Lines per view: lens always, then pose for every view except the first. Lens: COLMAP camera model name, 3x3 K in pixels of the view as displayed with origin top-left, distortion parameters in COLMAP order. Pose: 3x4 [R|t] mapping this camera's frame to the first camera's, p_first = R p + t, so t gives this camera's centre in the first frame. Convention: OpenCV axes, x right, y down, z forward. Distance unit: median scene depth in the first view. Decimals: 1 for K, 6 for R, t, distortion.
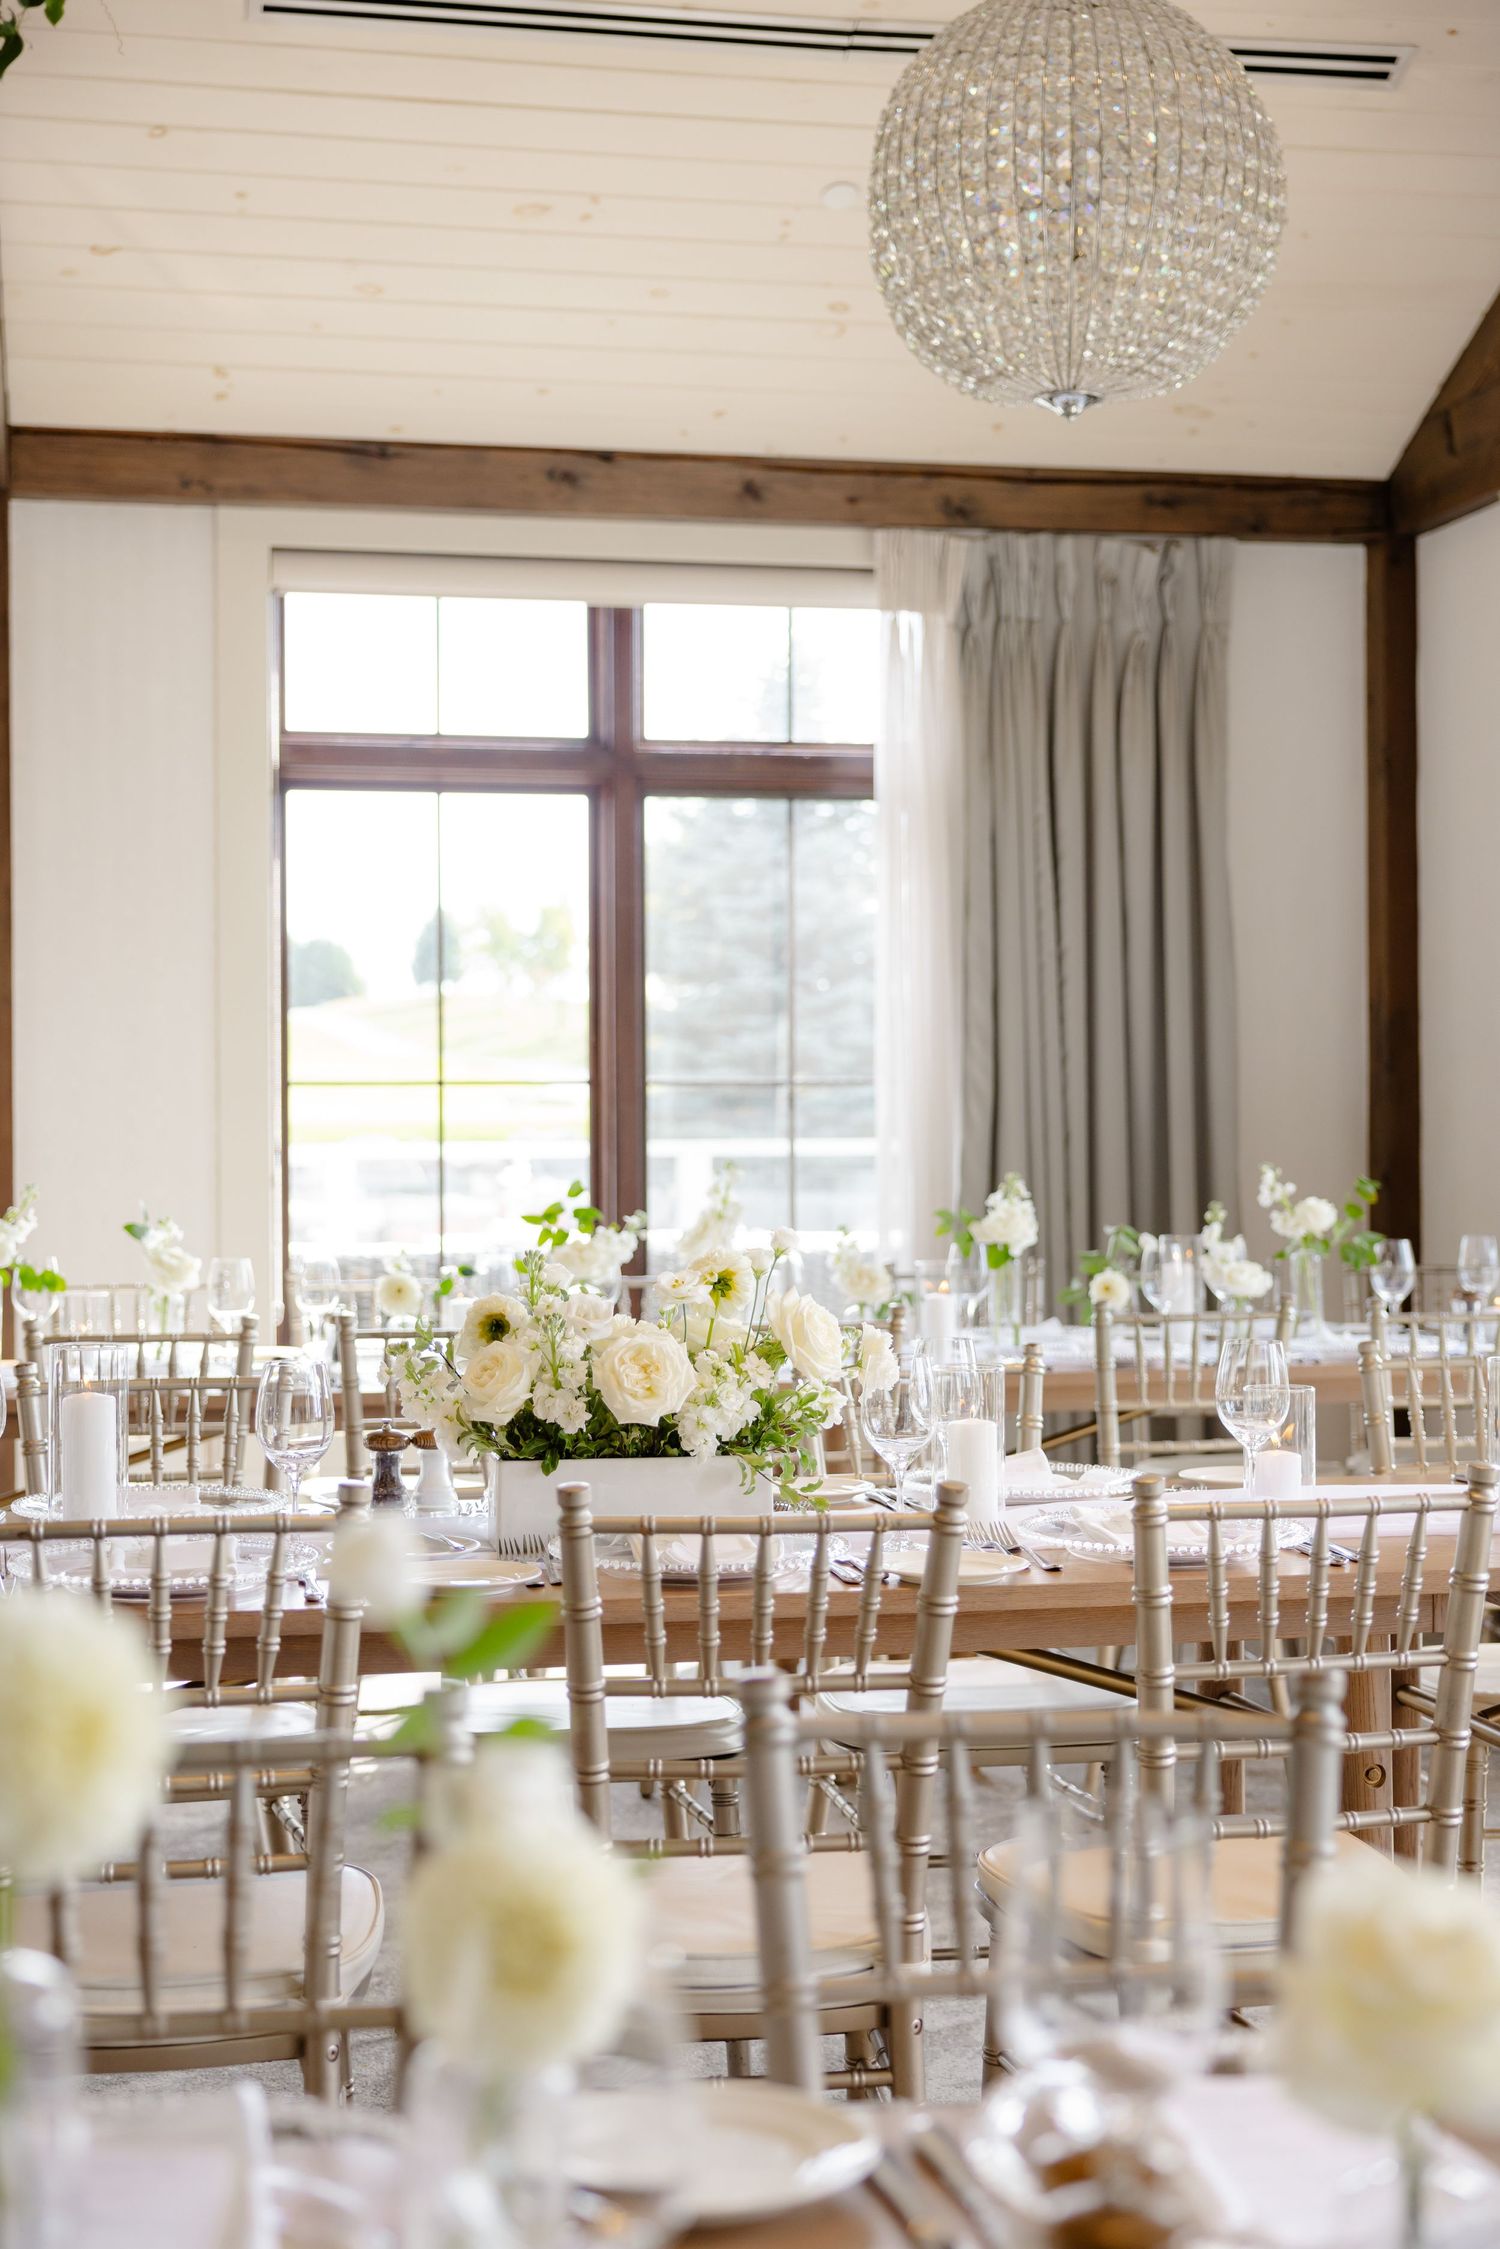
lens RADIAL K [[3084.0, 0, 748.2], [0, 3084.0, 1108.0], [0, 0, 1]] dist [0.032339, 0.000000]
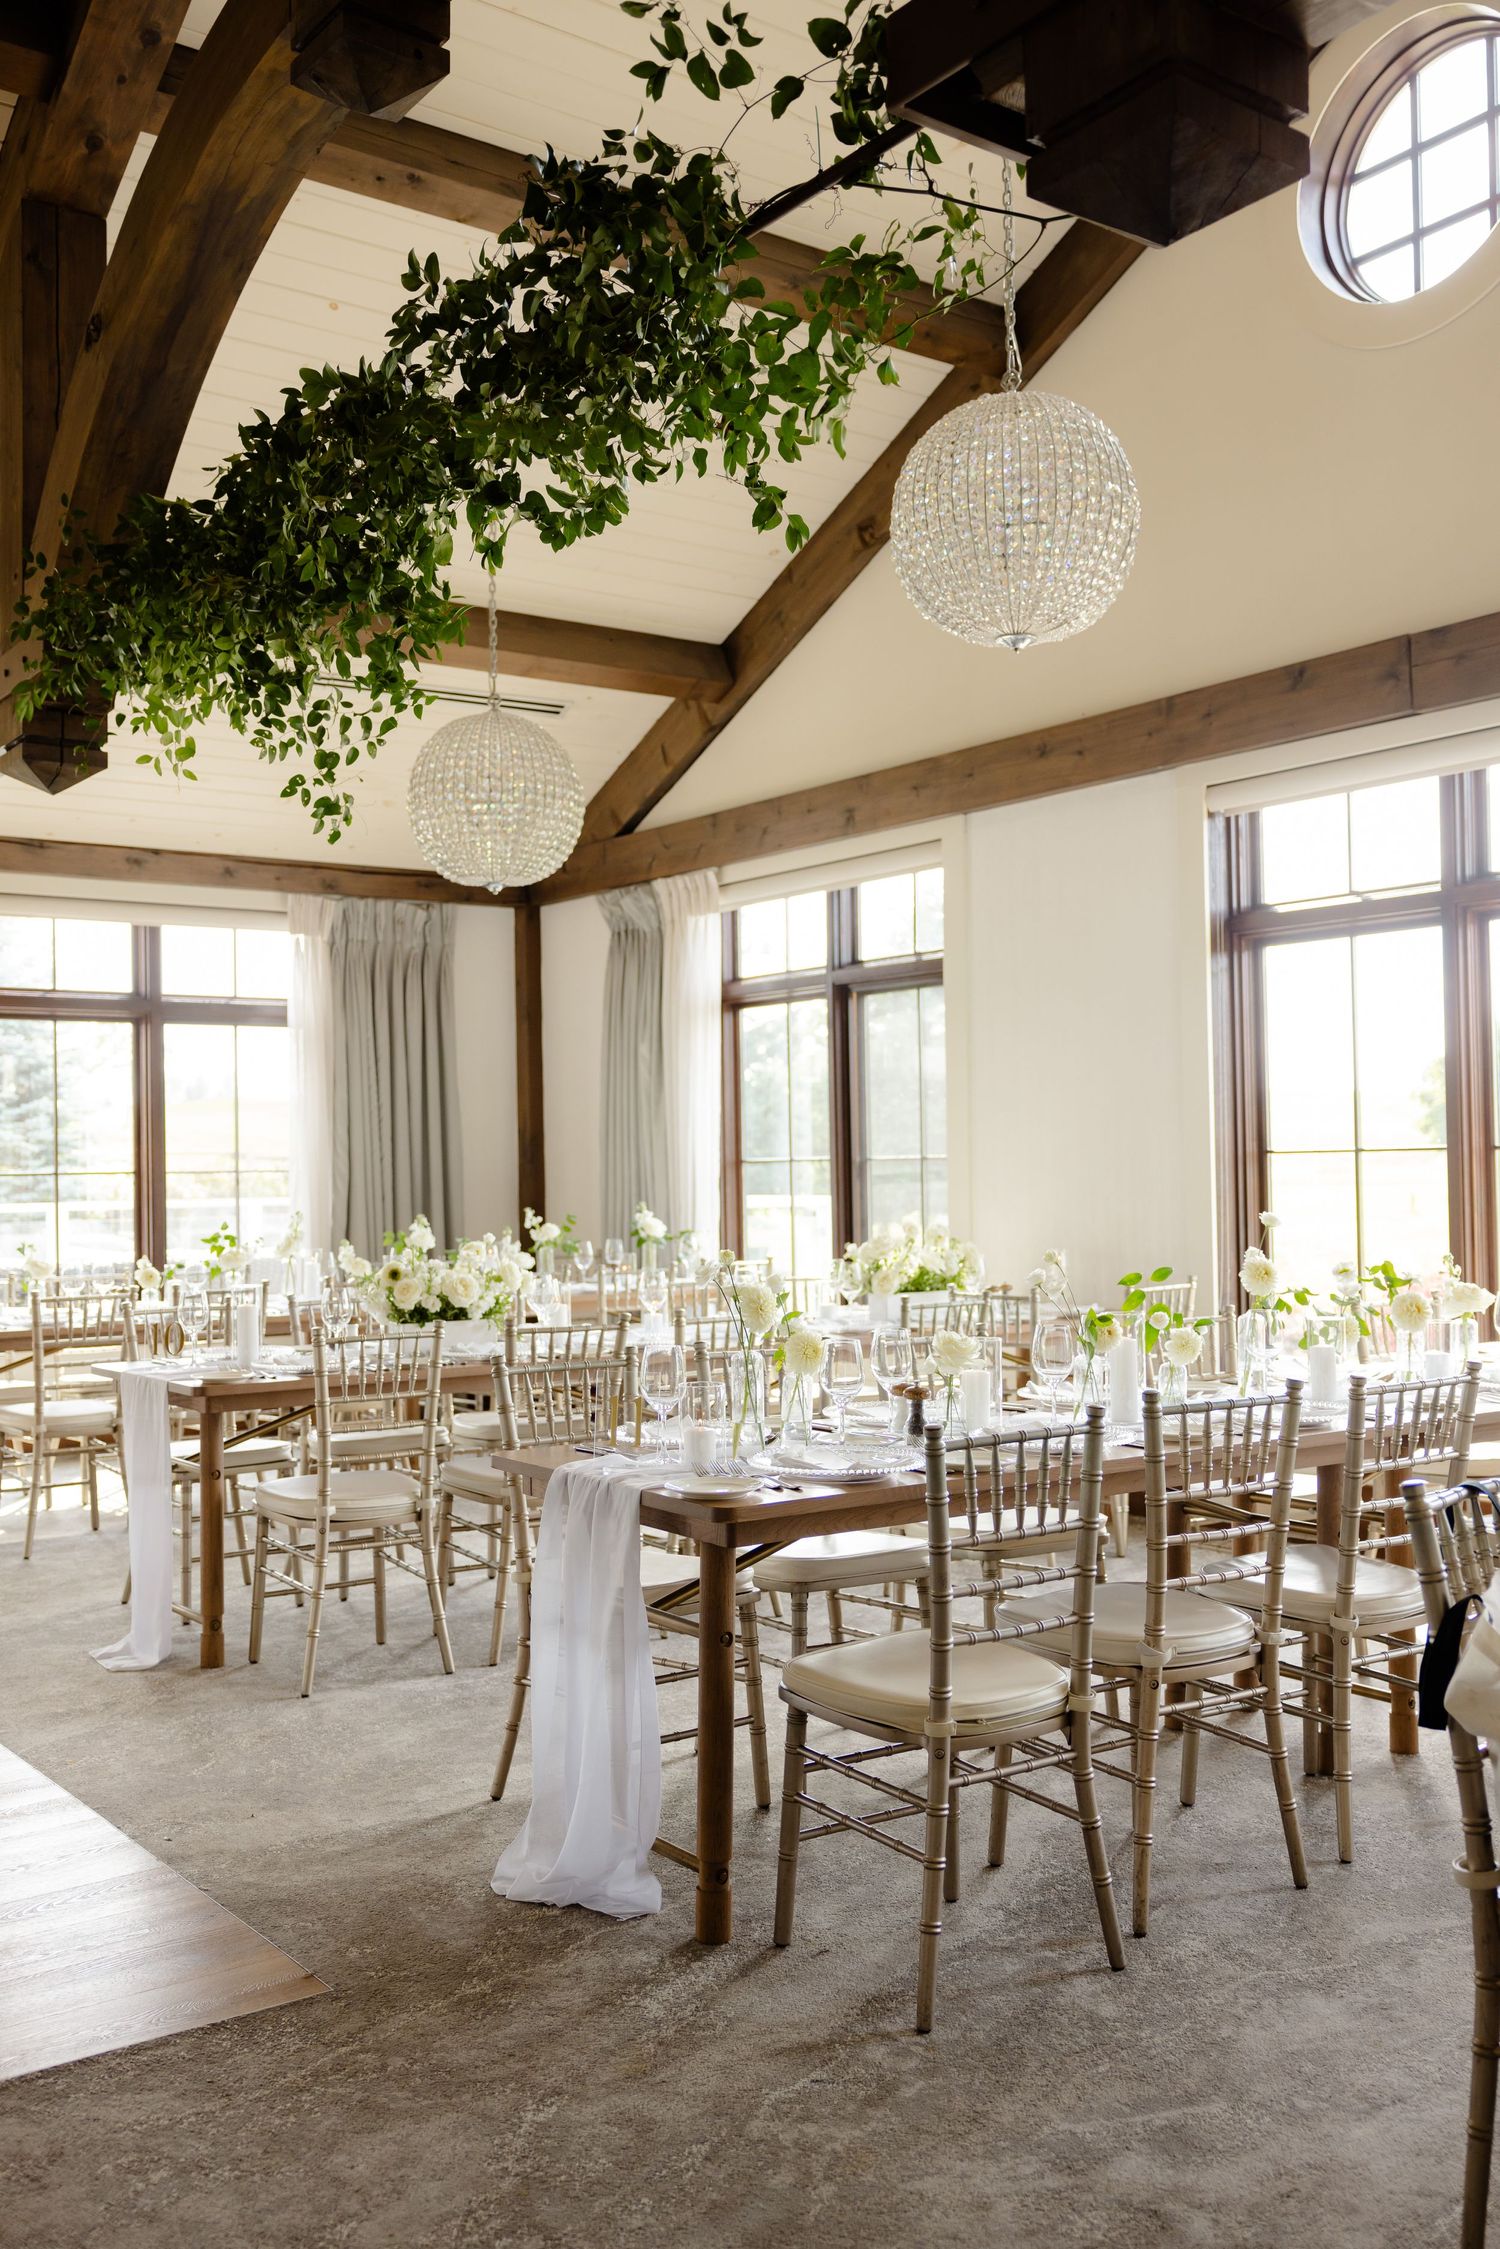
lens RADIAL K [[2068.6, 0, 734.4], [0, 2068.6, 1122.5], [0, 0, 1]] dist [0.009259, 0.000000]
pose [[0.911362, -0.000789, 0.411606, -0.304172], [0.010836, 0.999698, -0.022077, -0.009017], [-0.411464, 0.024581, 0.911095, -0.407537]]
